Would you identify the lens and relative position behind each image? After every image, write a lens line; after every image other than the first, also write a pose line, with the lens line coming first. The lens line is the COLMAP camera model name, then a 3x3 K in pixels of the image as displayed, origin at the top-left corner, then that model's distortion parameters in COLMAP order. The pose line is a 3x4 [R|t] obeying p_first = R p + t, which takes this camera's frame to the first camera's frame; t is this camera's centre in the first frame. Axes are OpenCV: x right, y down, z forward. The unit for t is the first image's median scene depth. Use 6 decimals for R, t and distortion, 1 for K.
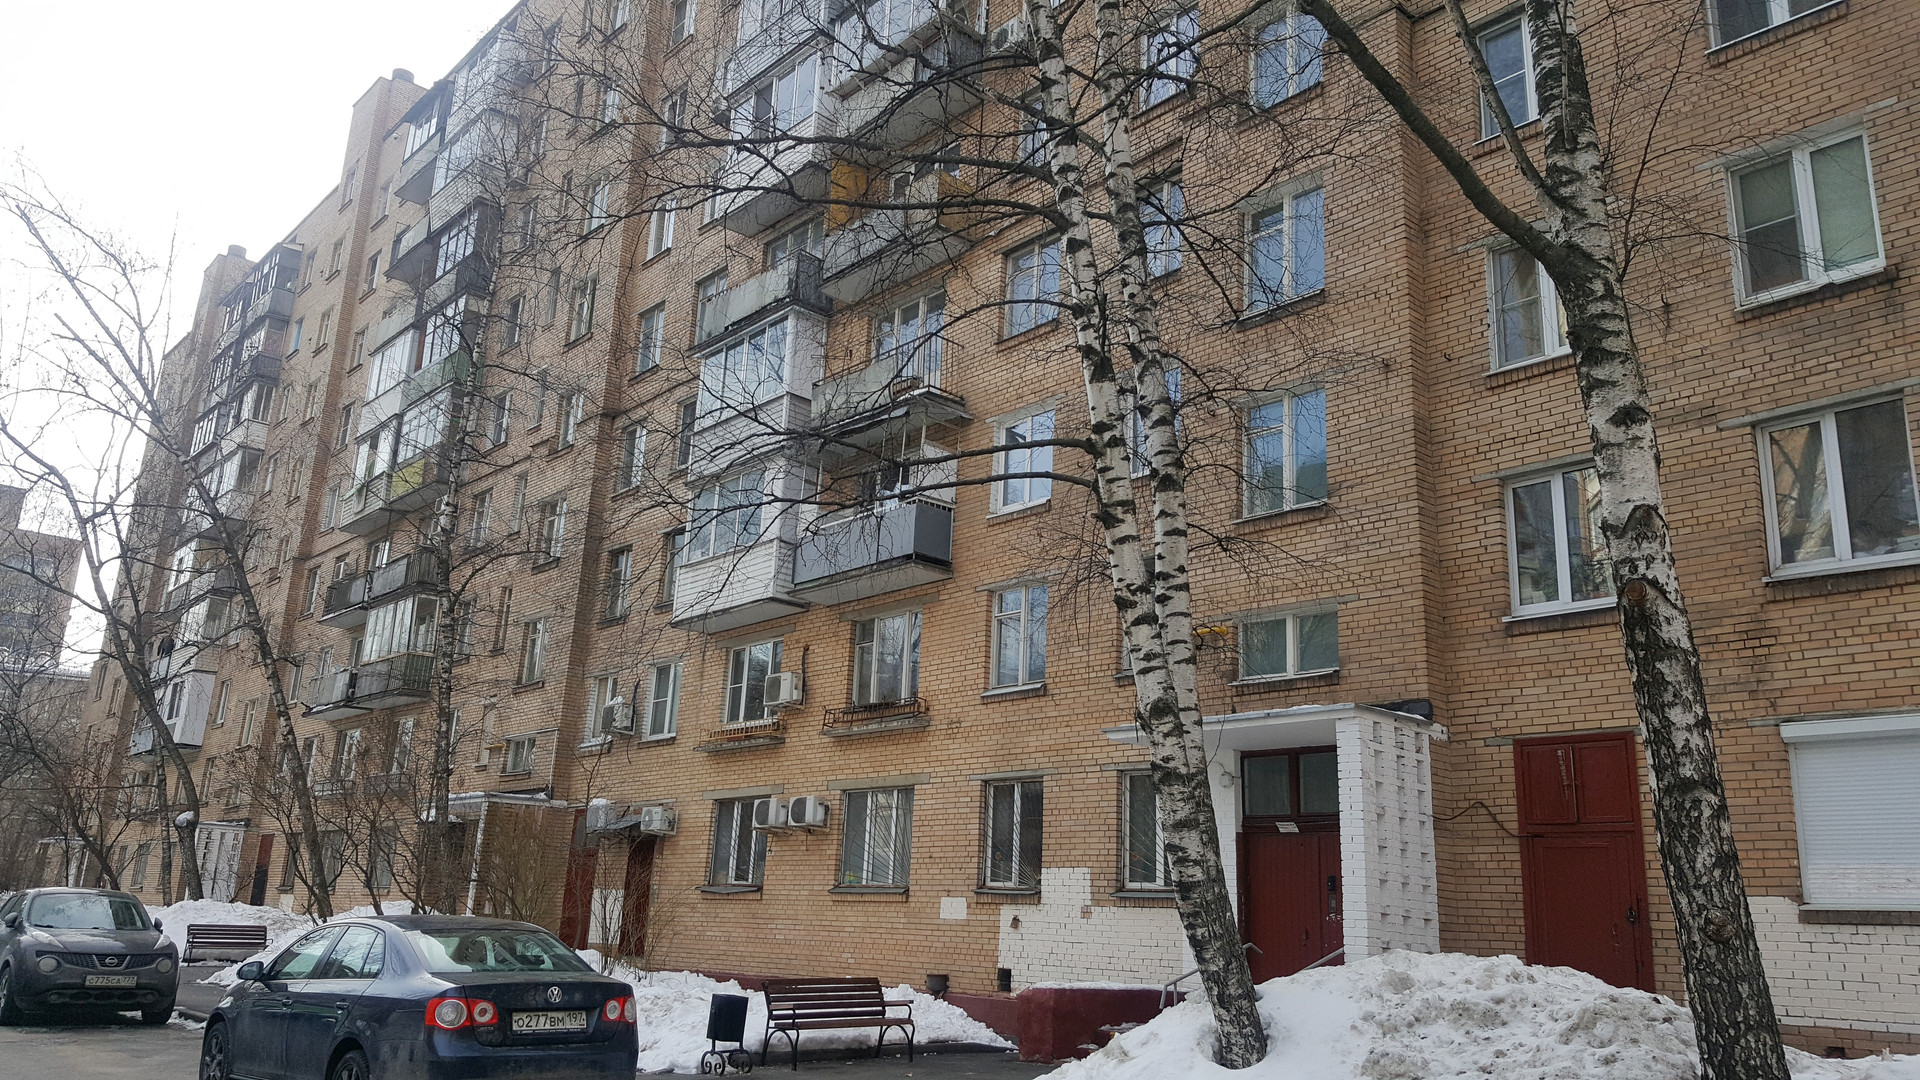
lens RADIAL K [[1378.6, 0, 929.5], [0, 1378.6, 543.9], [0, 0, 1]] dist [0.149040, -0.240077]
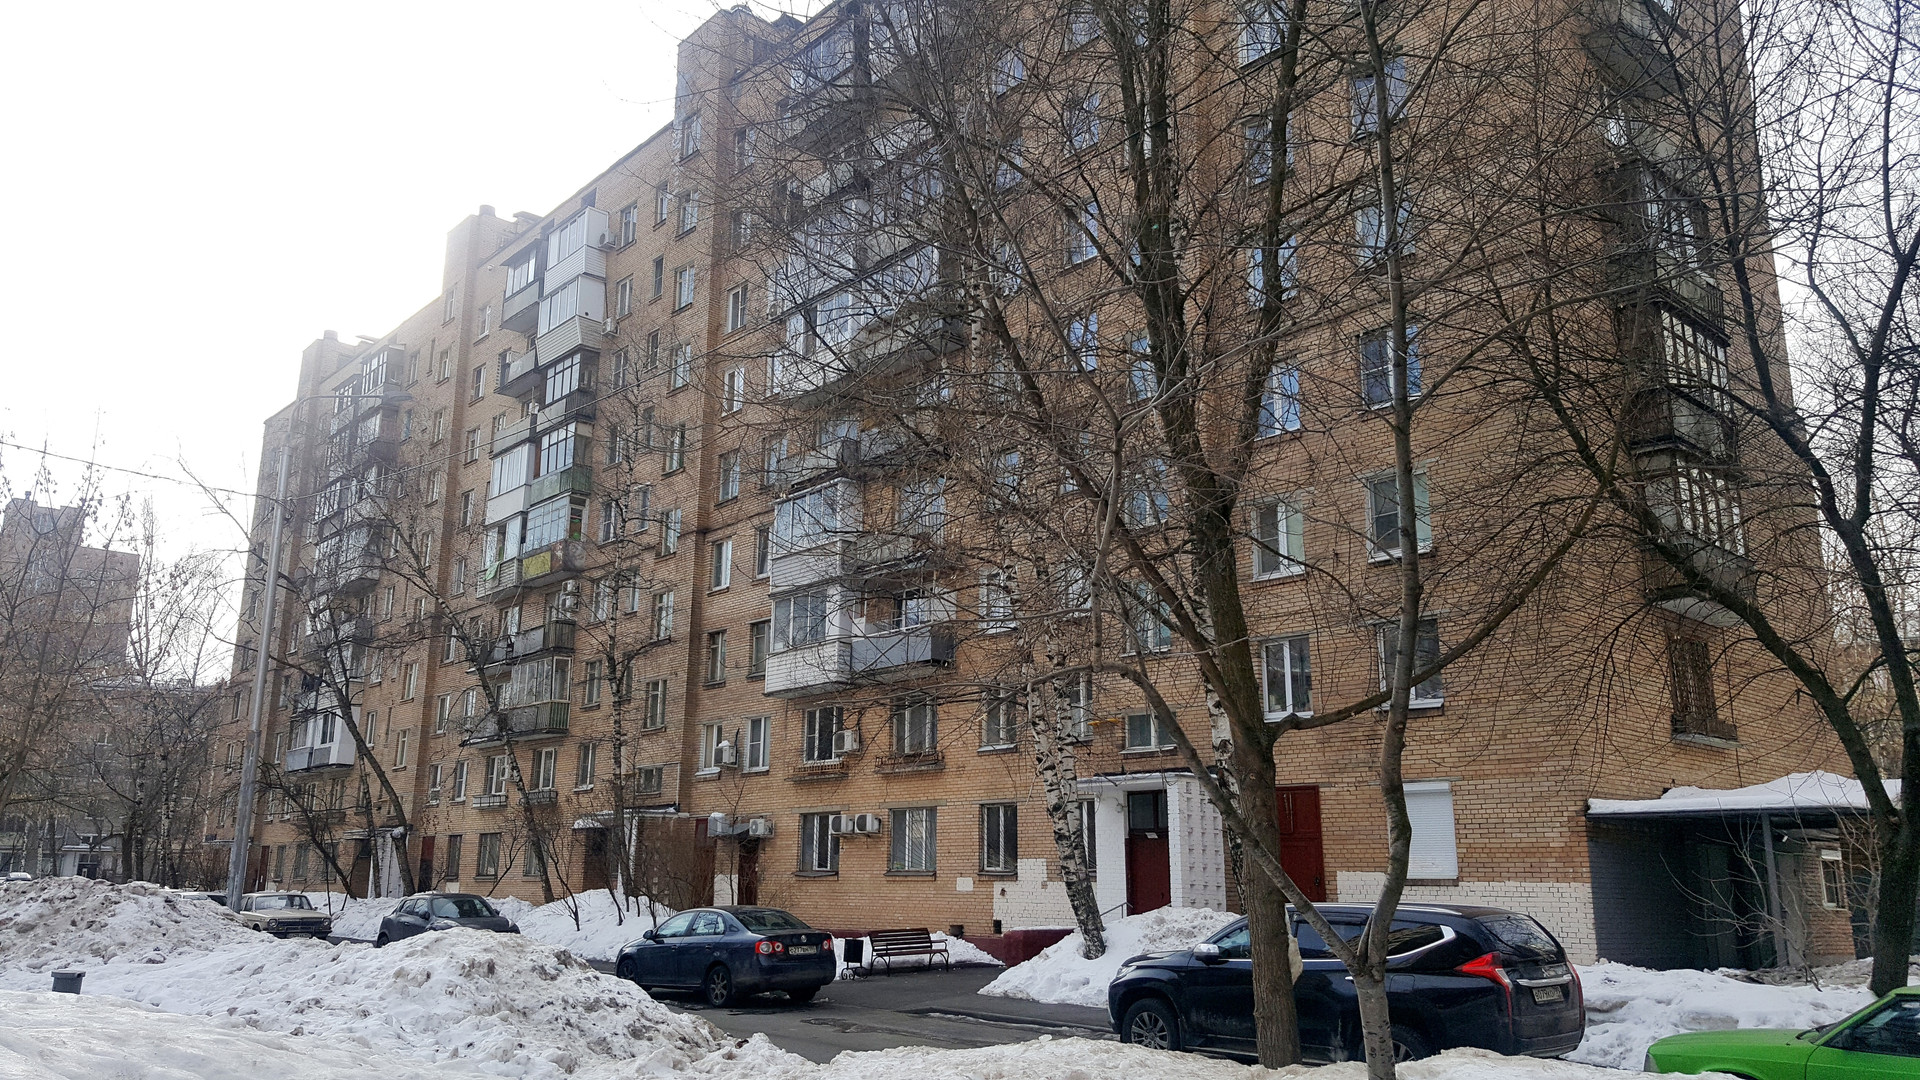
lens RADIAL K [[1432.8, 0, 927.5], [0, 1432.8, 505.6], [0, 0, 1]] dist [0.113544, -0.107673]
pose [[0.999402, -0.033512, 0.008486, -0.021473], [0.033364, 0.999298, 0.017029, -0.175316], [-0.009050, -0.016736, 0.999819, -0.564698]]
